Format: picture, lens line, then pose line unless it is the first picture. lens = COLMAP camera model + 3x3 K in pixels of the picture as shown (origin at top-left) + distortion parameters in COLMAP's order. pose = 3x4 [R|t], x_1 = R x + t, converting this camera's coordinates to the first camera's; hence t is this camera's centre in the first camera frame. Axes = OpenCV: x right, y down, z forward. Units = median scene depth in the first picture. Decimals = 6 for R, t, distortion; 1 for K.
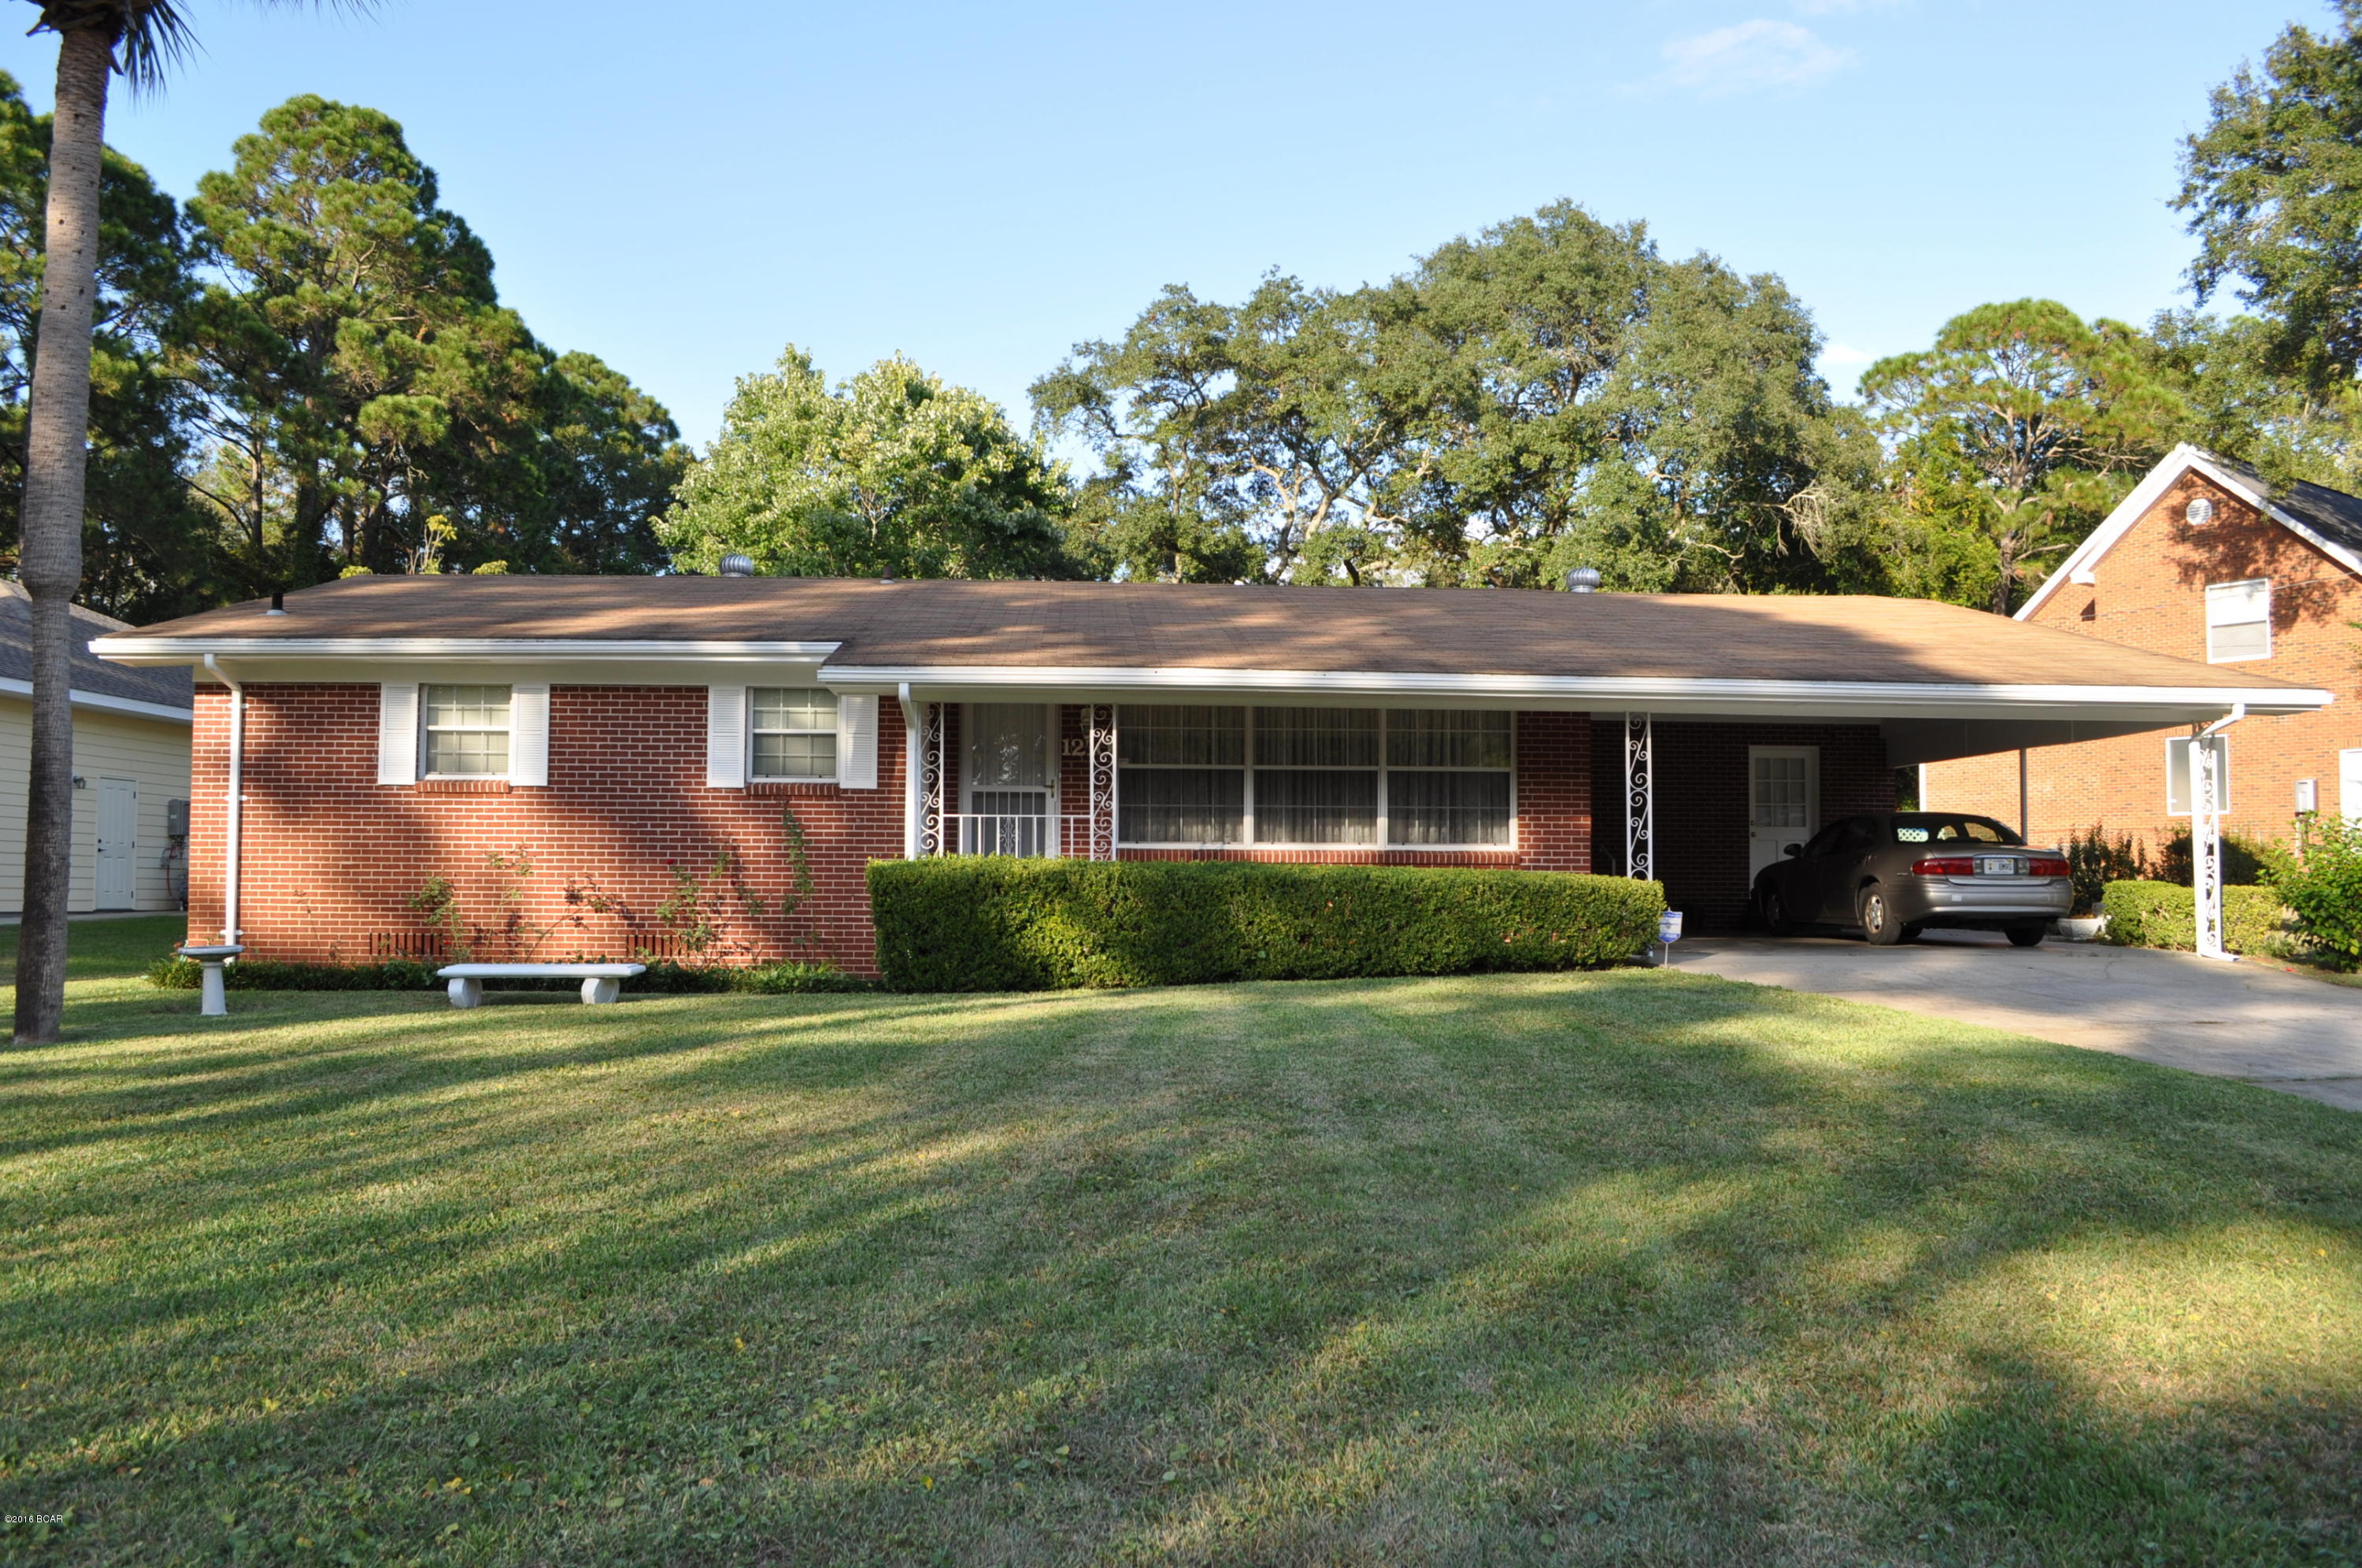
lens RADIAL K [[1867.5, 0, 1177.8], [0, 1867.5, 798.8], [0, 0, 1]] dist [-0.083249, 0.010308]
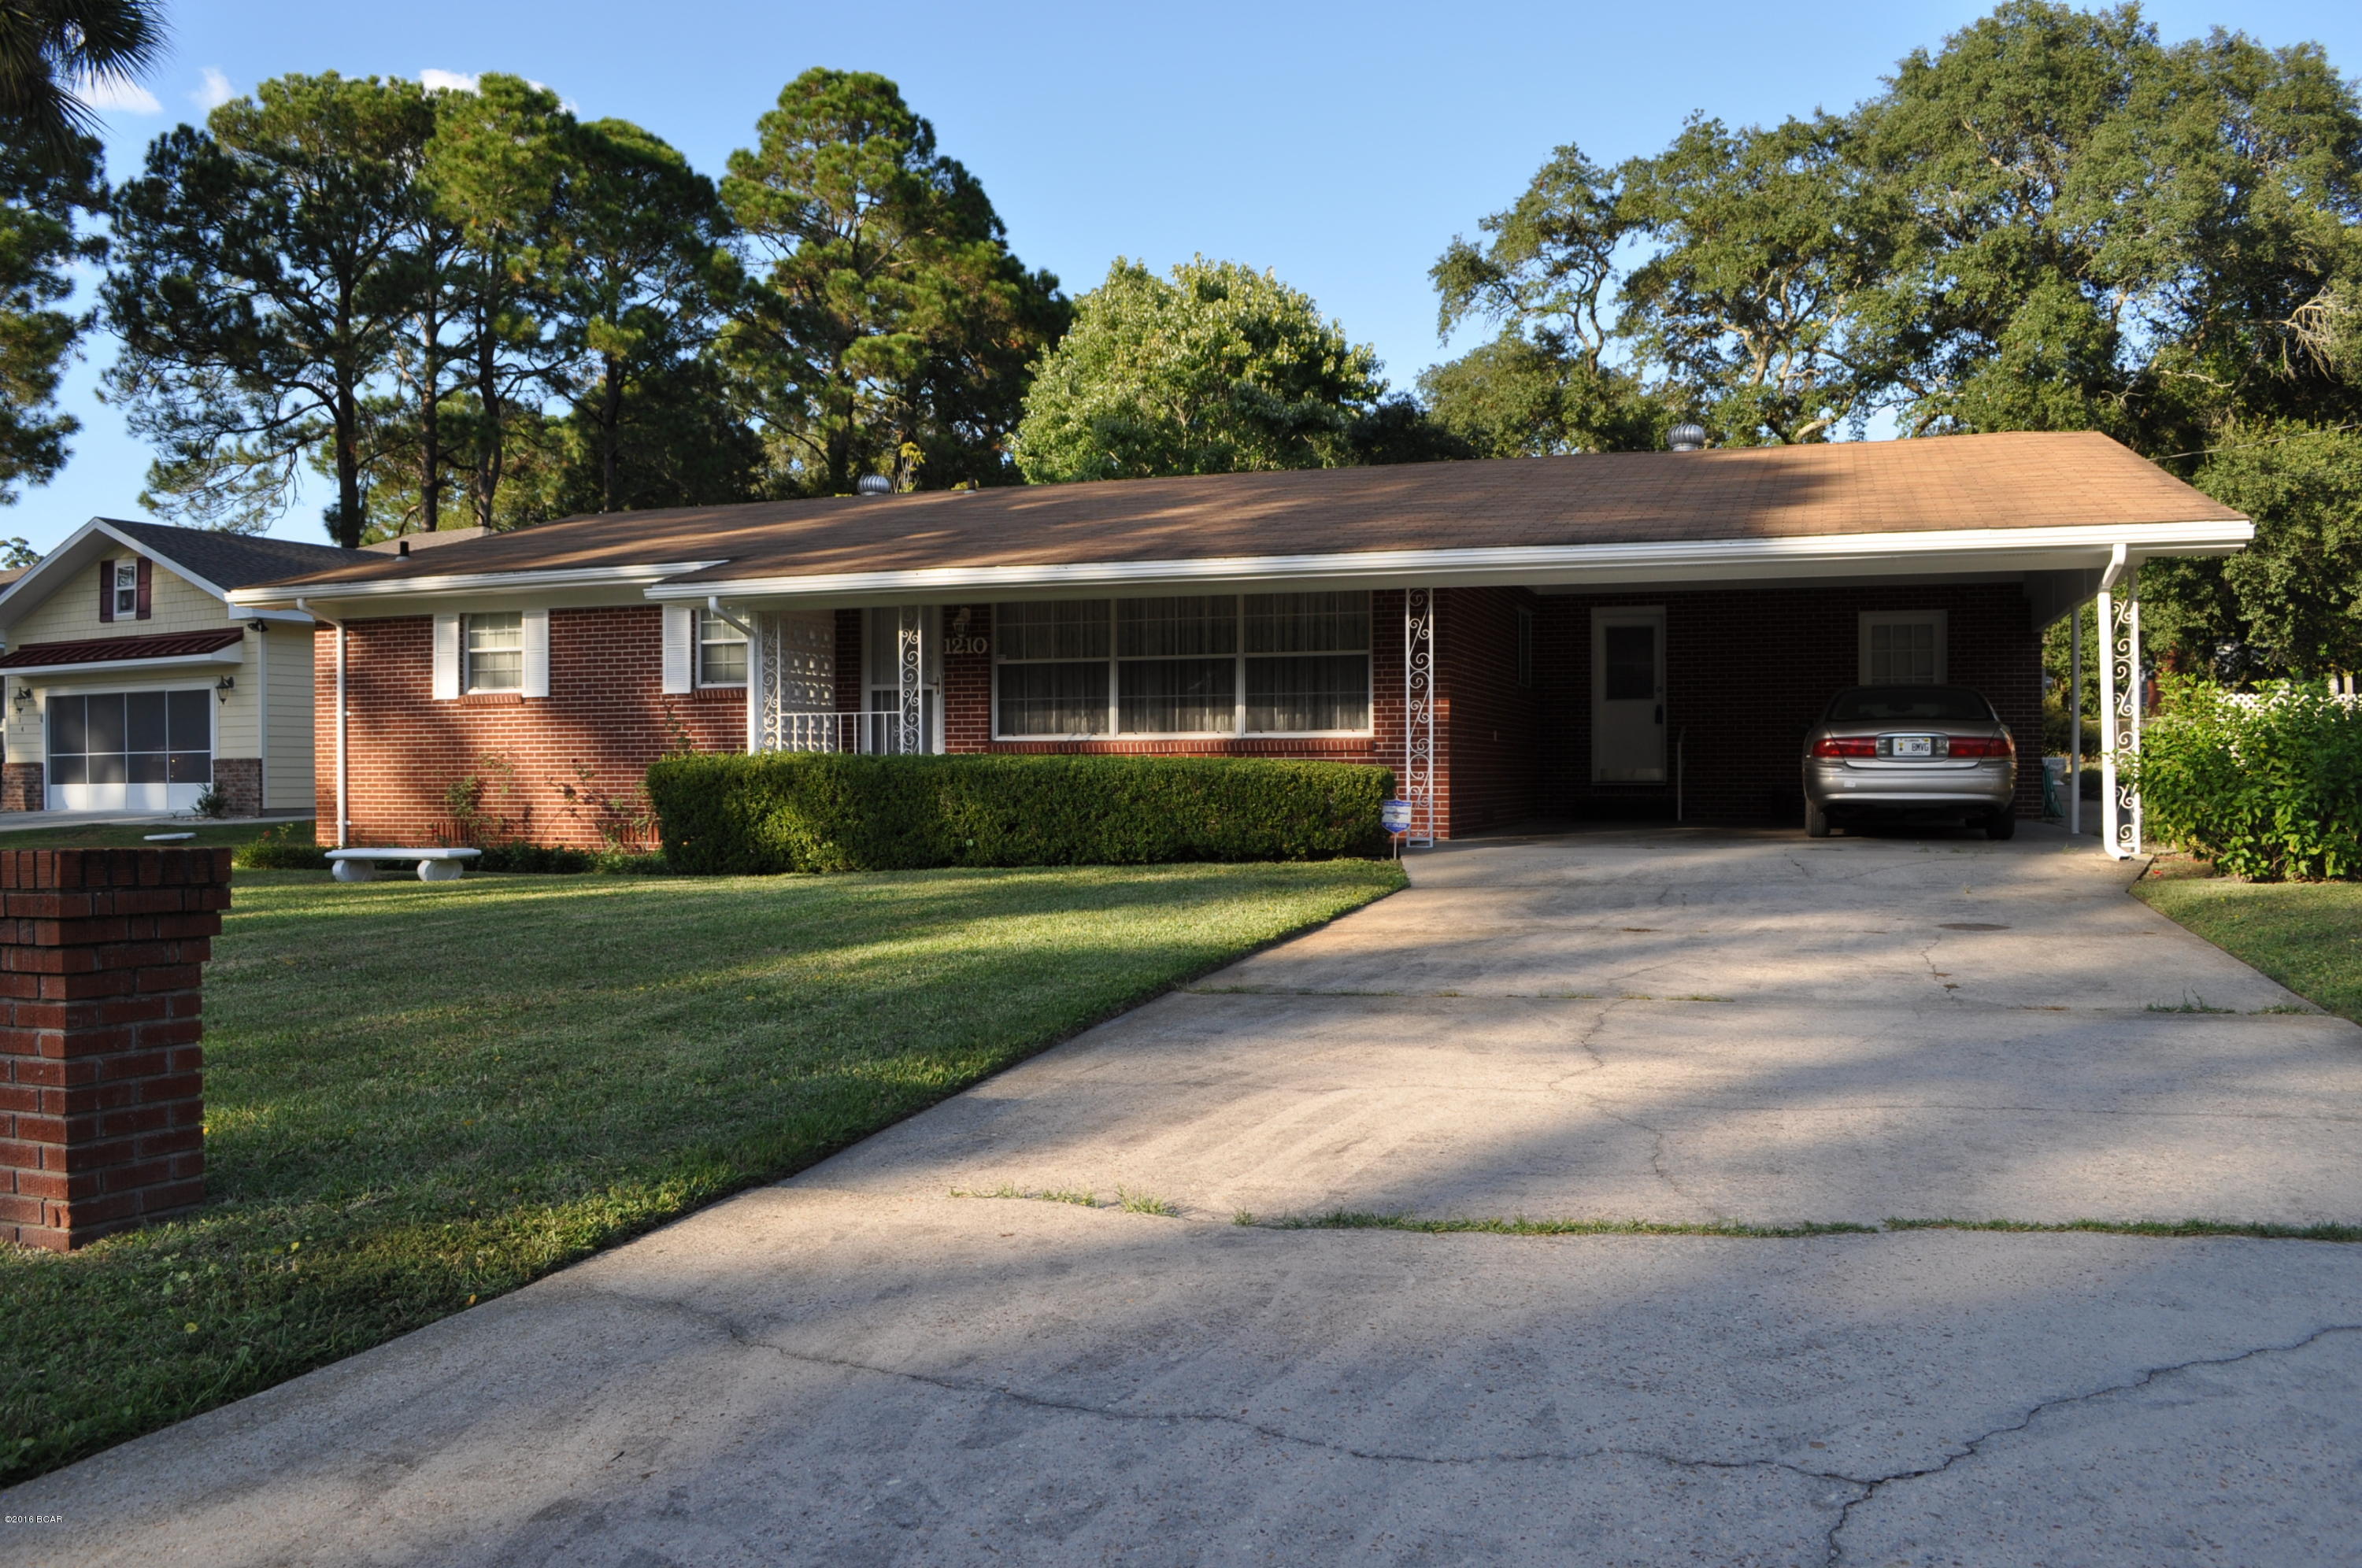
lens RADIAL K [[1867.5, 0, 1176.3], [0, 1867.5, 795.6], [0, 0, 1]] dist [-0.083249, 0.010308]
pose [[0.923046, -0.004981, -0.384658, 0.457136], [0.027472, 0.998217, 0.052998, 0.004410], [0.383708, -0.059487, 0.921537, 0.072191]]
